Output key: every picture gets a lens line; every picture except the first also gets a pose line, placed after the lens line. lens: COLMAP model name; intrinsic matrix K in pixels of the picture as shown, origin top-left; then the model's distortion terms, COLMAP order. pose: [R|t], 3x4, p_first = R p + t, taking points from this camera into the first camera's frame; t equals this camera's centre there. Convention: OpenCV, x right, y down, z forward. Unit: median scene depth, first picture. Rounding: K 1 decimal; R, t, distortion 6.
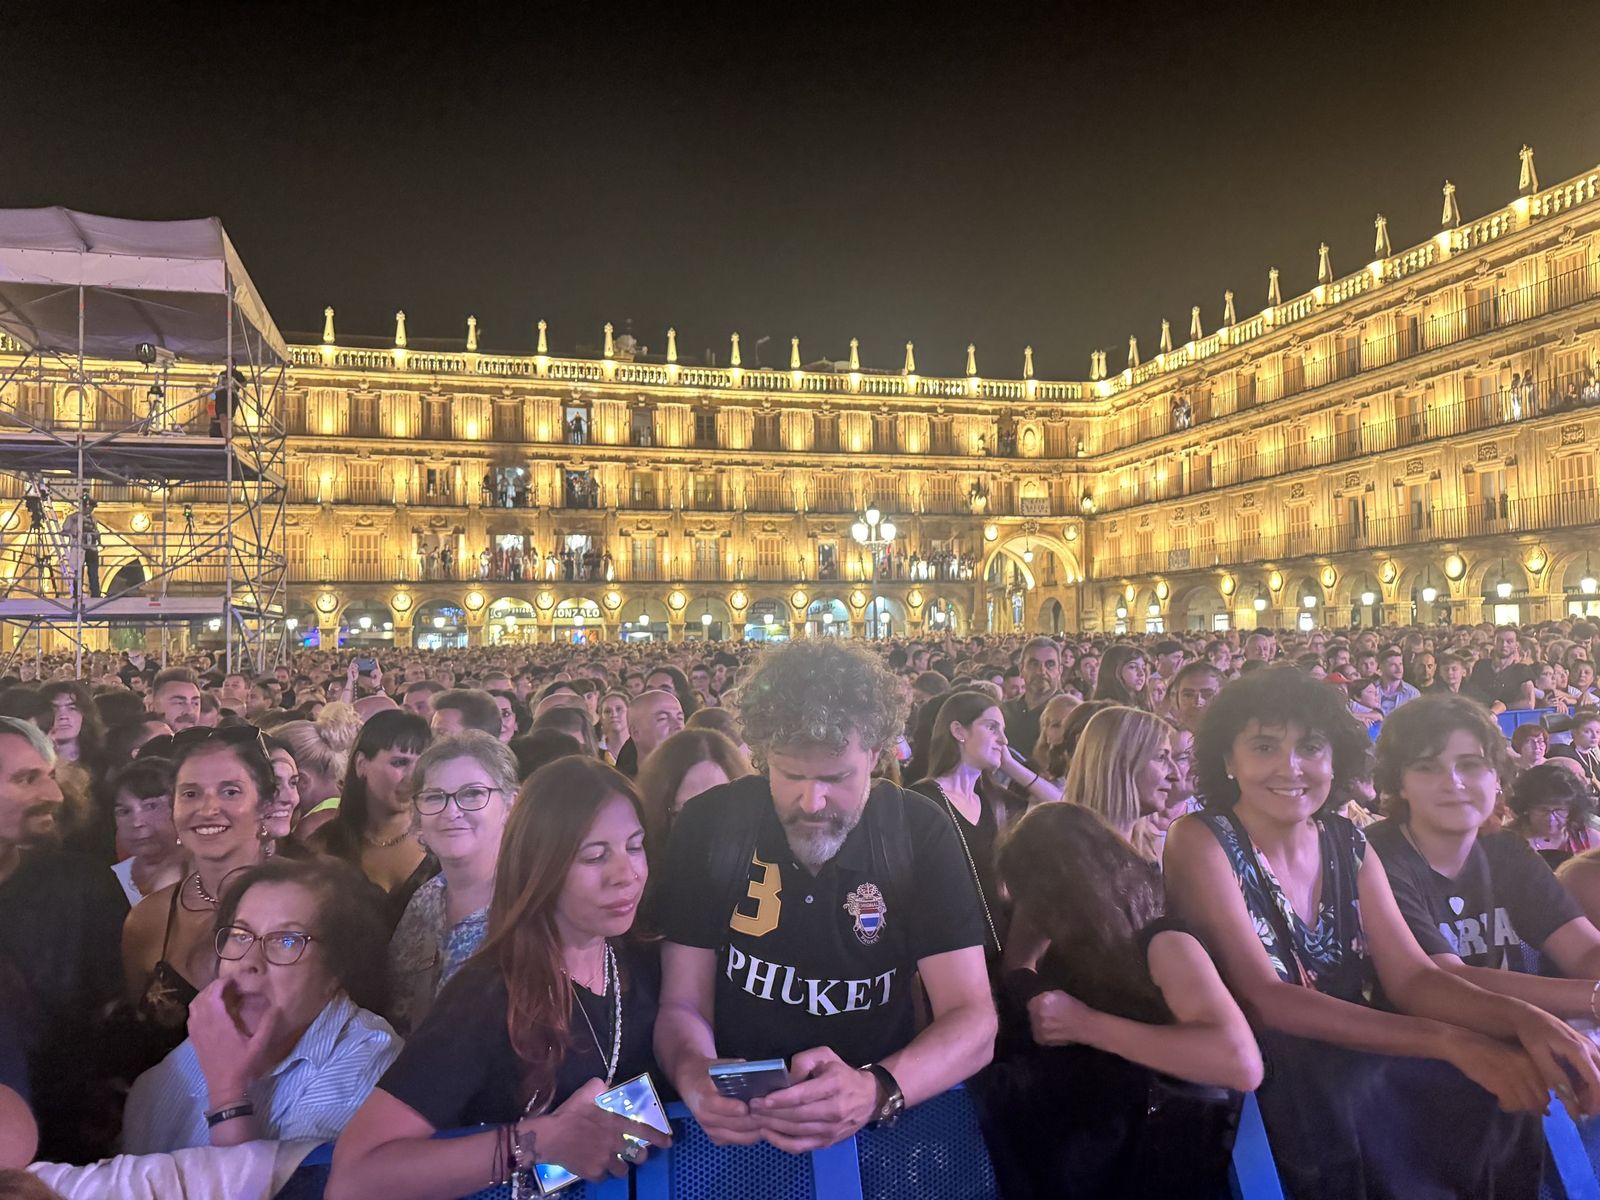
lens RADIAL K [[1105.2, 0, 809.7], [0, 1105.2, 610.8], [0, 0, 1]] dist [0.157490, -0.281527]
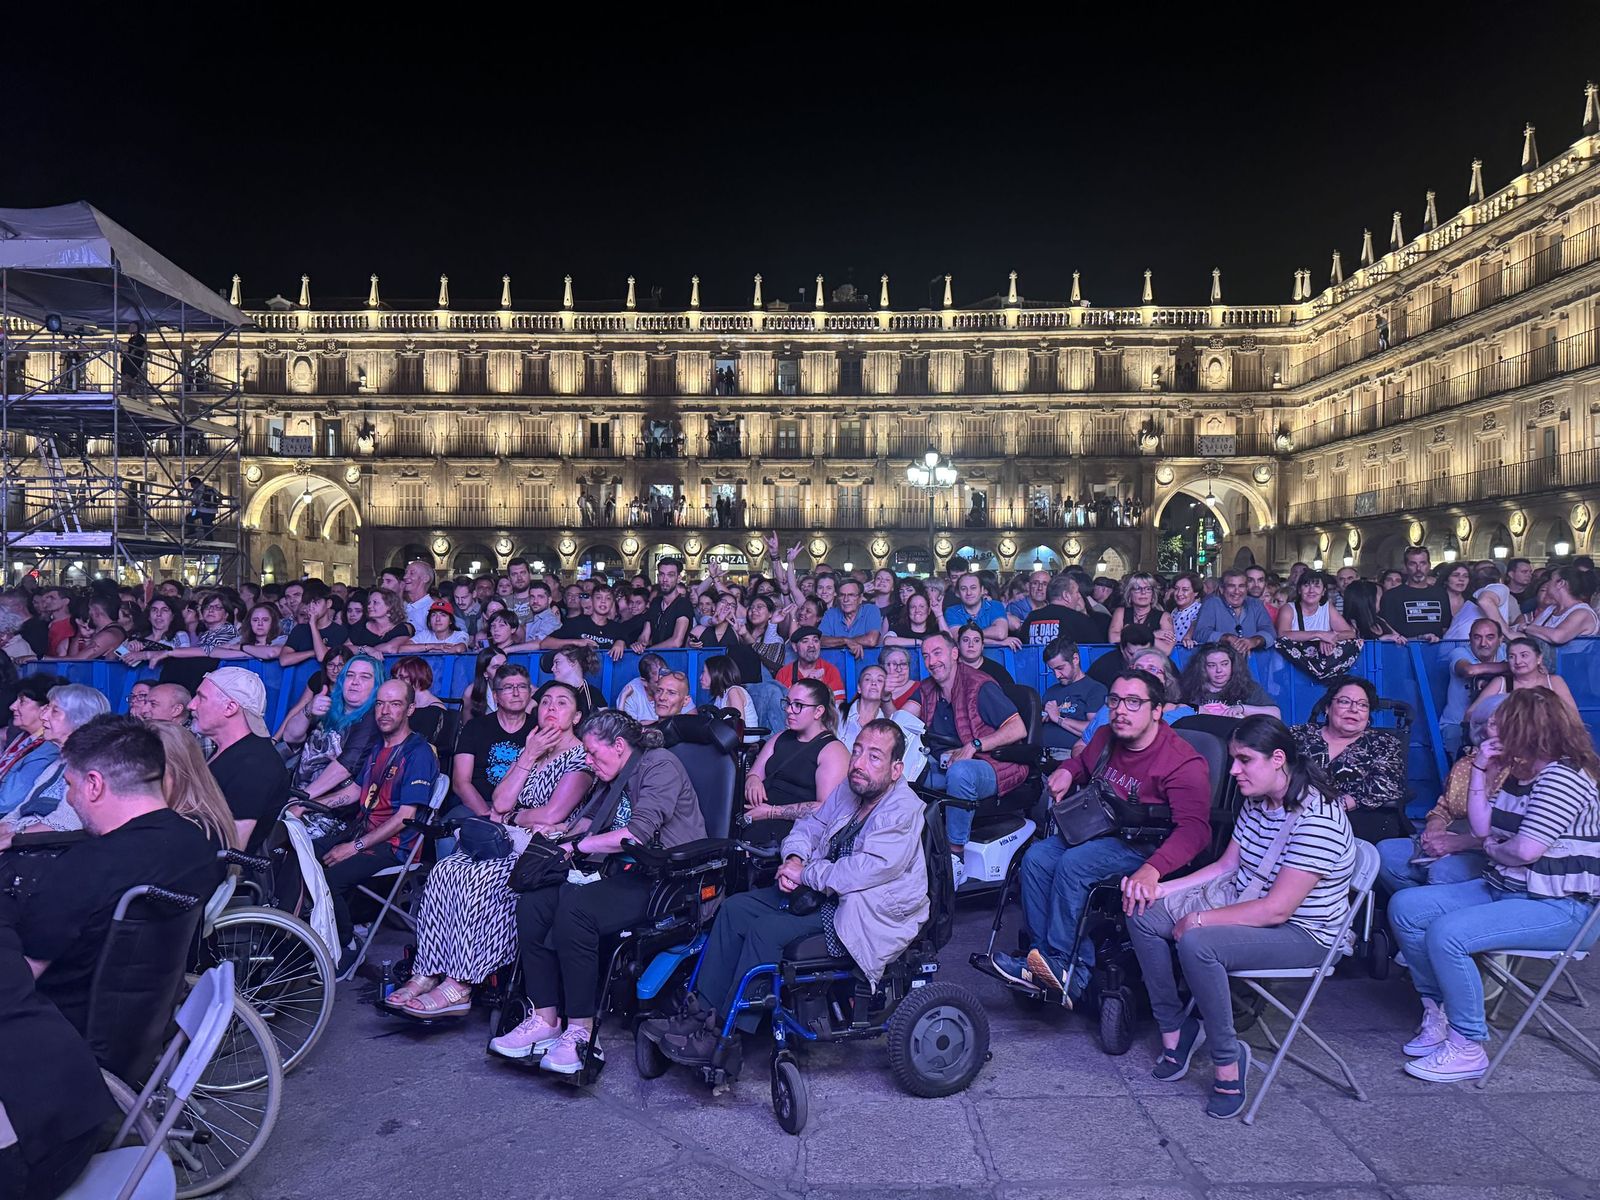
lens RADIAL K [[1105.2, 0, 809.7], [0, 1105.2, 610.8], [0, 0, 1]] dist [0.157490, -0.281527]
pose [[0.957812, 0.023524, -0.286430, 0.161120], [-0.010818, 0.998889, 0.045863, 0.002001], [0.287191, -0.040830, 0.957003, 0.028709]]
